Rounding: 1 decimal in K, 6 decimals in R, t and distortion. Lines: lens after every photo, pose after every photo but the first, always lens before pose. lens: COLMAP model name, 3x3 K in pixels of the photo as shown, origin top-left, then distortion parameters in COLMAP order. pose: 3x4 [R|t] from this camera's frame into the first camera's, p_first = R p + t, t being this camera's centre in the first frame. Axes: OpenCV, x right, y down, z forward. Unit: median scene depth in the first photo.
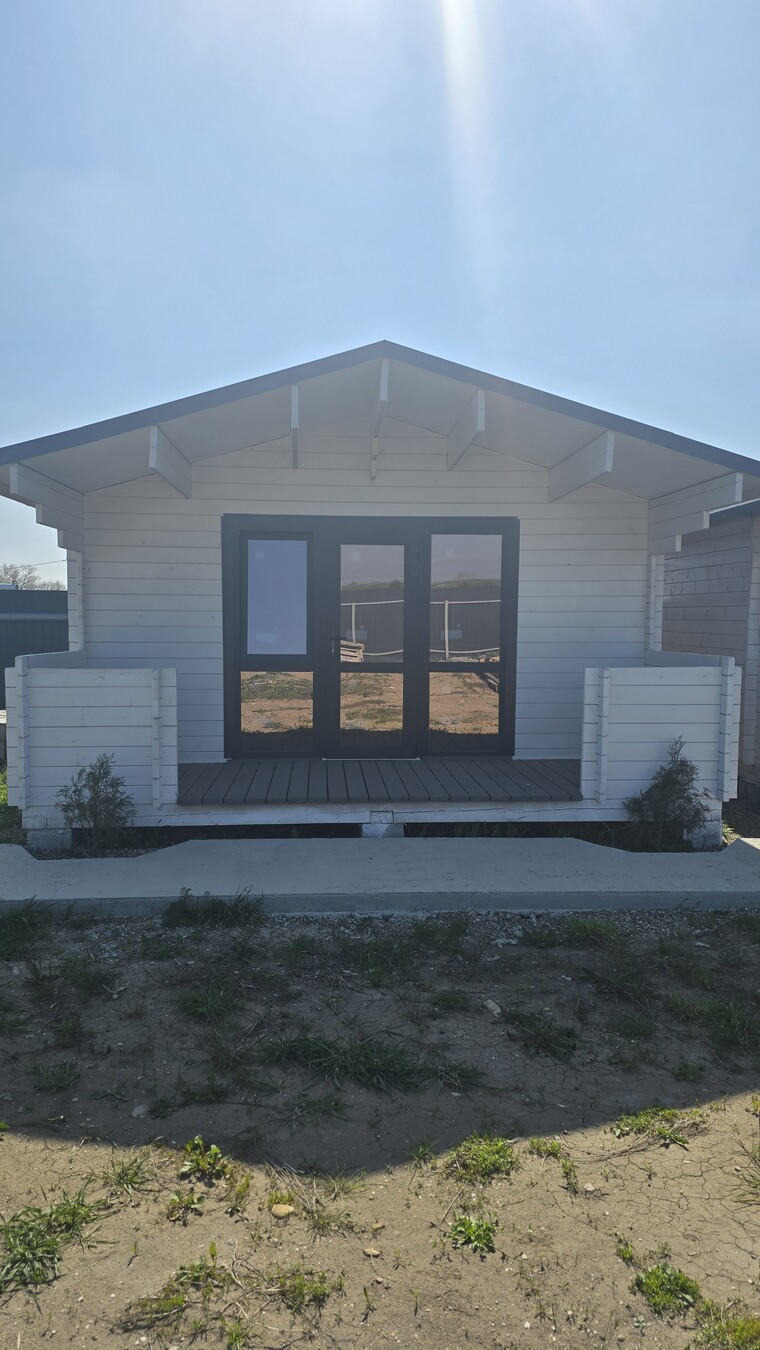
lens RADIAL K [[933.4, 0, 369.9], [0, 933.4, 674.5], [0, 0, 1]] dist [0.053605, -0.045684]
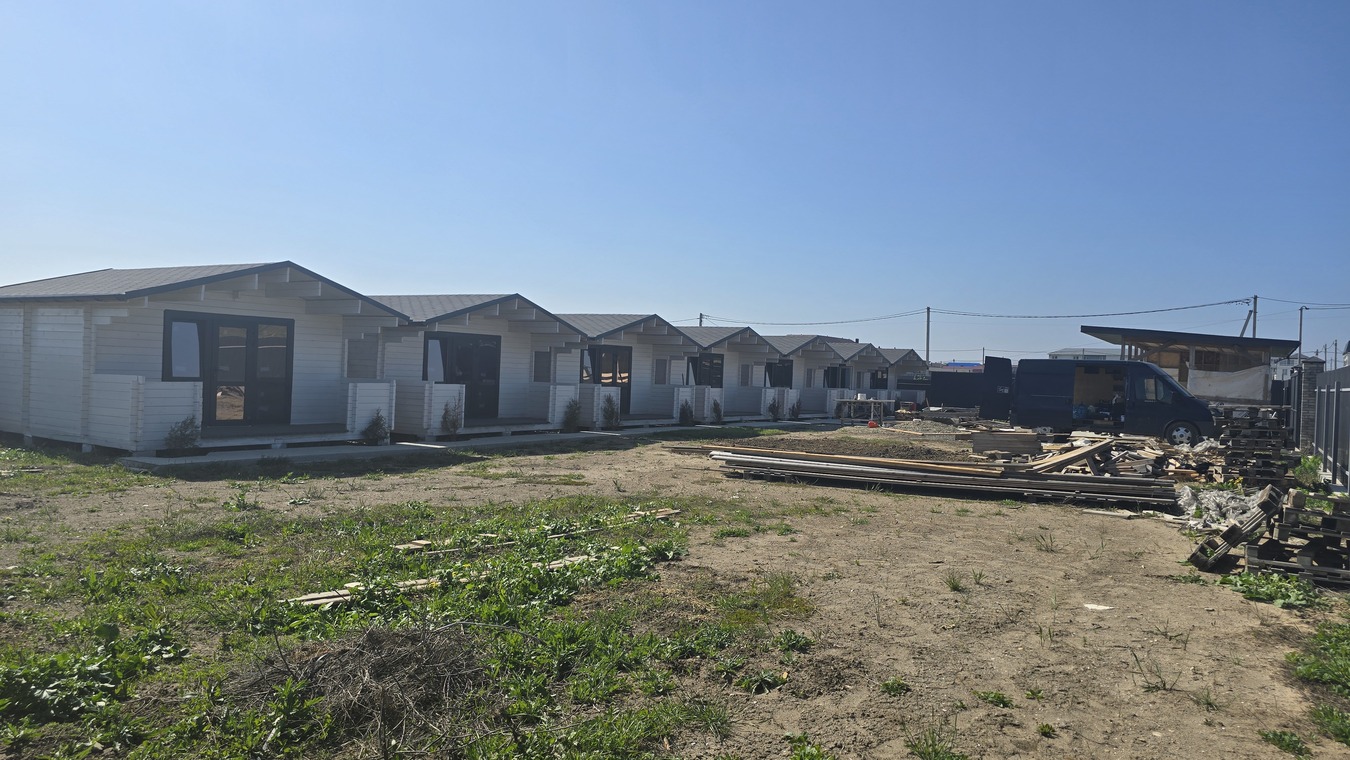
lens RADIAL K [[933.4, 0, 706.8], [0, 933.4, 377.6], [0, 0, 1]] dist [0.053605, -0.045684]
pose [[0.575021, 0.012899, 0.818037, -1.162122], [0.014485, 0.999558, -0.025943, 0.051765], [-0.818011, 0.026767, 0.574580, -1.177223]]
